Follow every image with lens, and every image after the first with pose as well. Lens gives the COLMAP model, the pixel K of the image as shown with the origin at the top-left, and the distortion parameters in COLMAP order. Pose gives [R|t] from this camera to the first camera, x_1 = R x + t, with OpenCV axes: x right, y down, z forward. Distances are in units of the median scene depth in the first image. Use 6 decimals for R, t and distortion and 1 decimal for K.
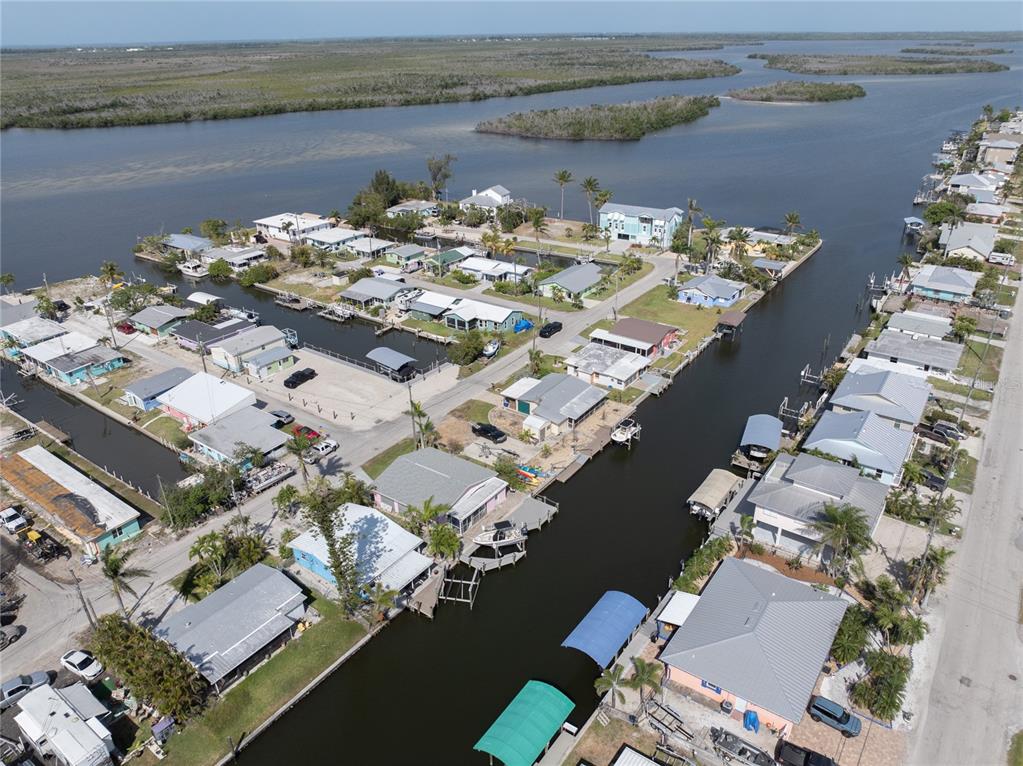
lens RADIAL K [[716.6, 0, 511.5], [0, 716.6, 383.0], [0, 0, 1]] dist [-0.033959, -0.003617]
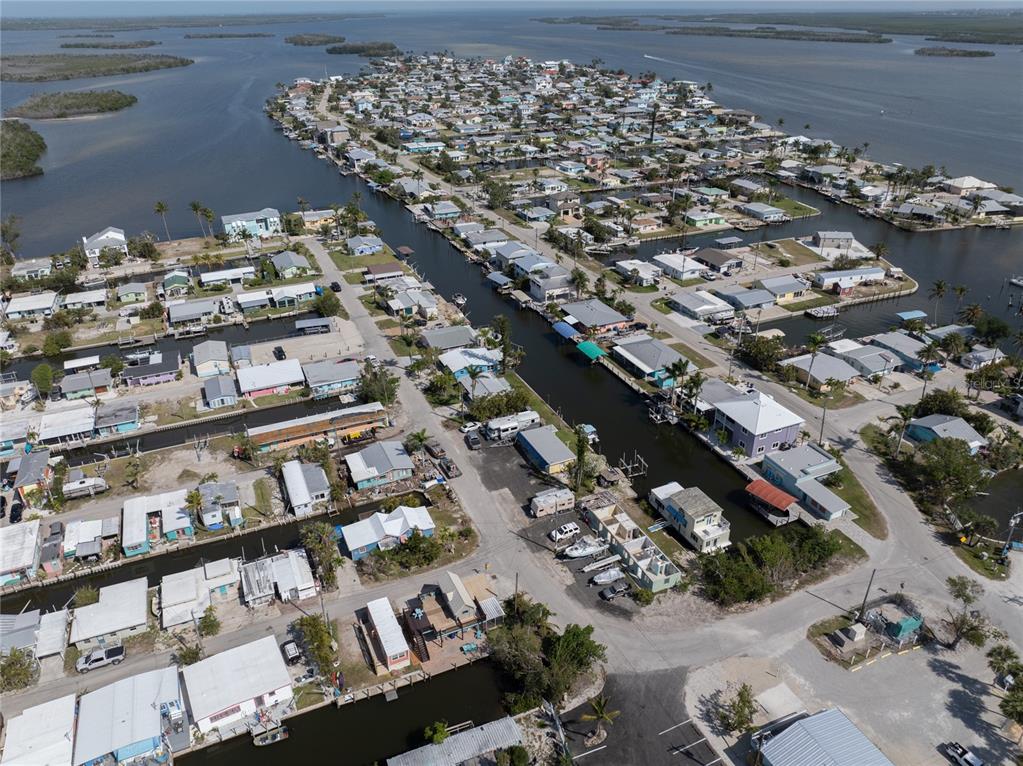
lens RADIAL K [[719.2, 0, 511.4], [0, 719.2, 379.4], [0, 0, 1]] dist [-0.040142, 0.004248]
pose [[0.503424, -0.394735, 0.768602, -1.056433], [0.384894, 0.898862, 0.209533, -0.074073], [-0.773577, 0.190346, 0.604440, -0.225913]]
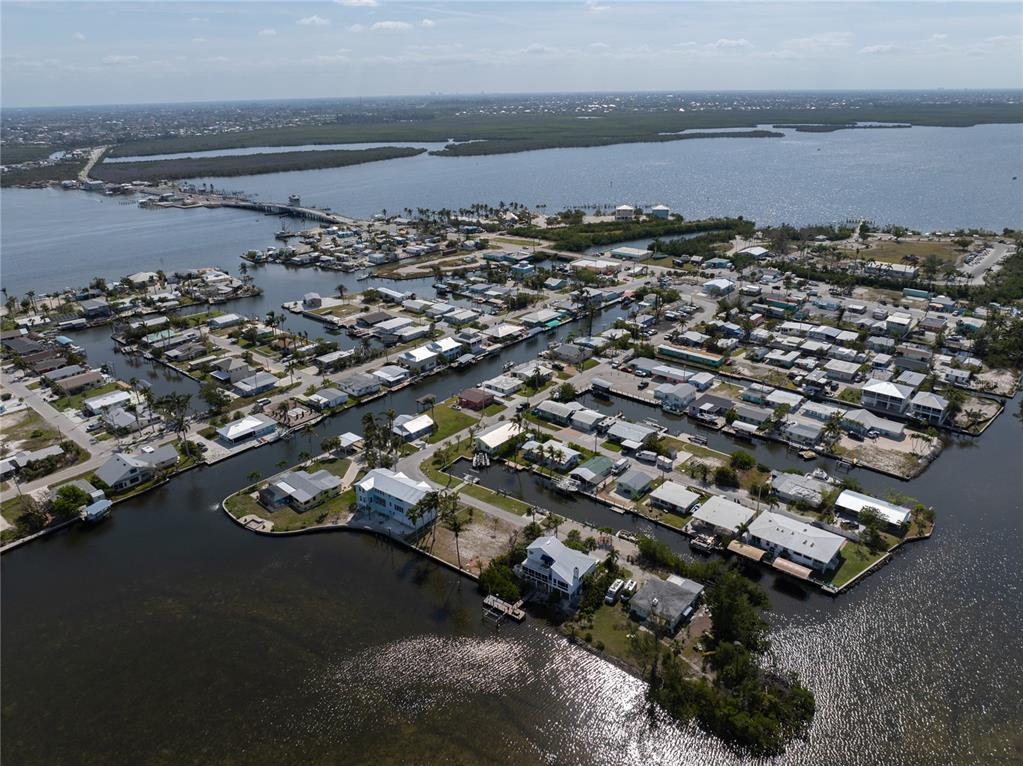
lens RADIAL K [[716.6, 0, 511.5], [0, 716.6, 383.0], [0, 0, 1]] dist [-0.033959, -0.003617]
pose [[-0.995438, -0.010683, 0.094806, -0.086665], [0.063917, 0.663067, 0.745826, -1.454988], [-0.070831, 0.748484, -0.659360, 2.145500]]
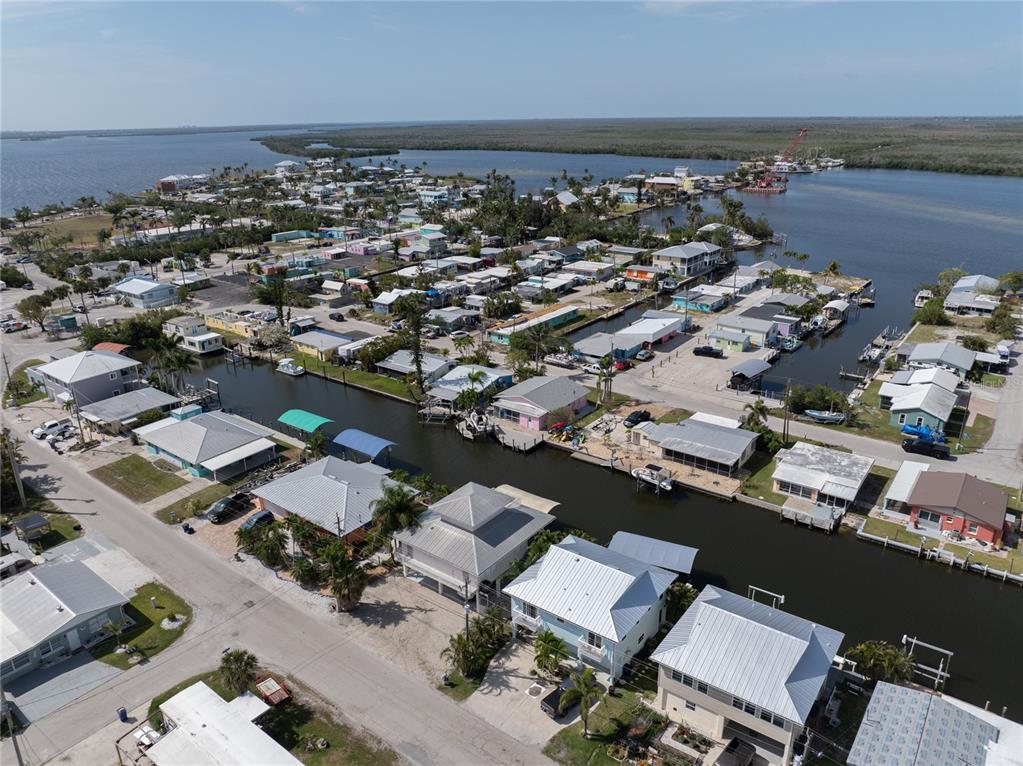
lens RADIAL K [[719.2, 0, 511.4], [0, 719.2, 379.4], [0, 0, 1]] dist [-0.040142, 0.004248]
pose [[-0.029938, 0.355124, -0.934340, 0.716201], [-0.428259, 0.840058, 0.333011, -0.192755], [0.903160, 0.410109, 0.126935, 0.500426]]
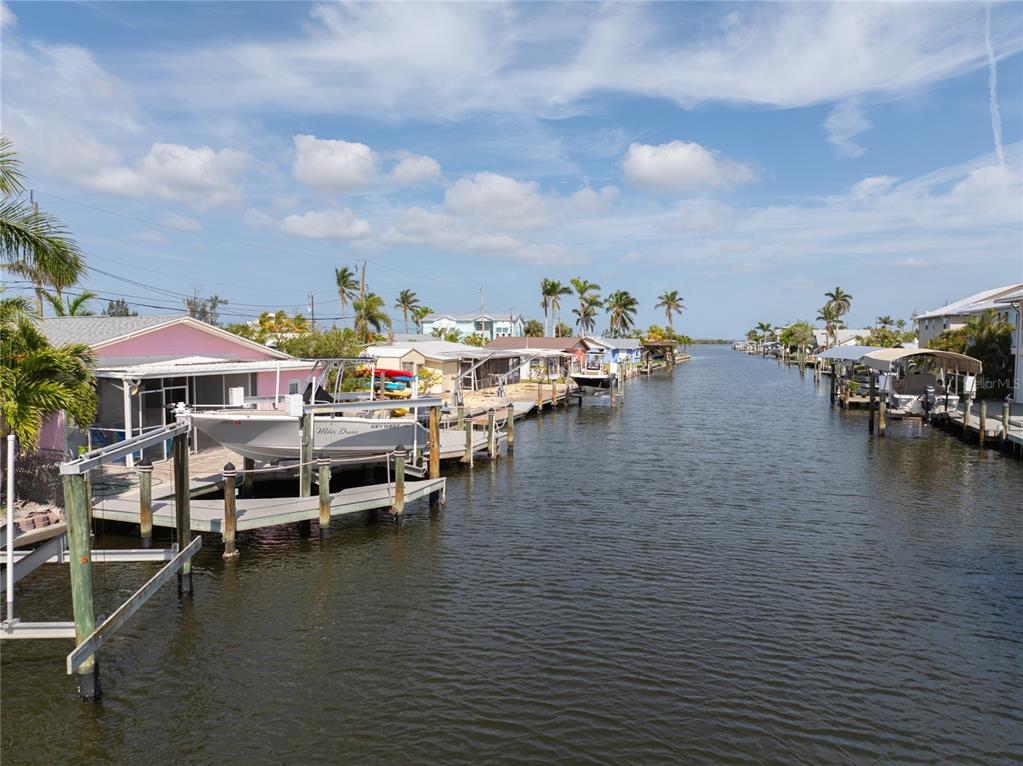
lens RADIAL K [[716.6, 0, 511.5], [0, 716.6, 383.0], [0, 0, 1]] dist [-0.033959, -0.003617]
pose [[0.956057, 0.000644, 0.293179, -0.013807], [0.114711, 0.919453, -0.376095, 0.171370], [-0.269807, 0.393199, 0.878976, 0.466727]]
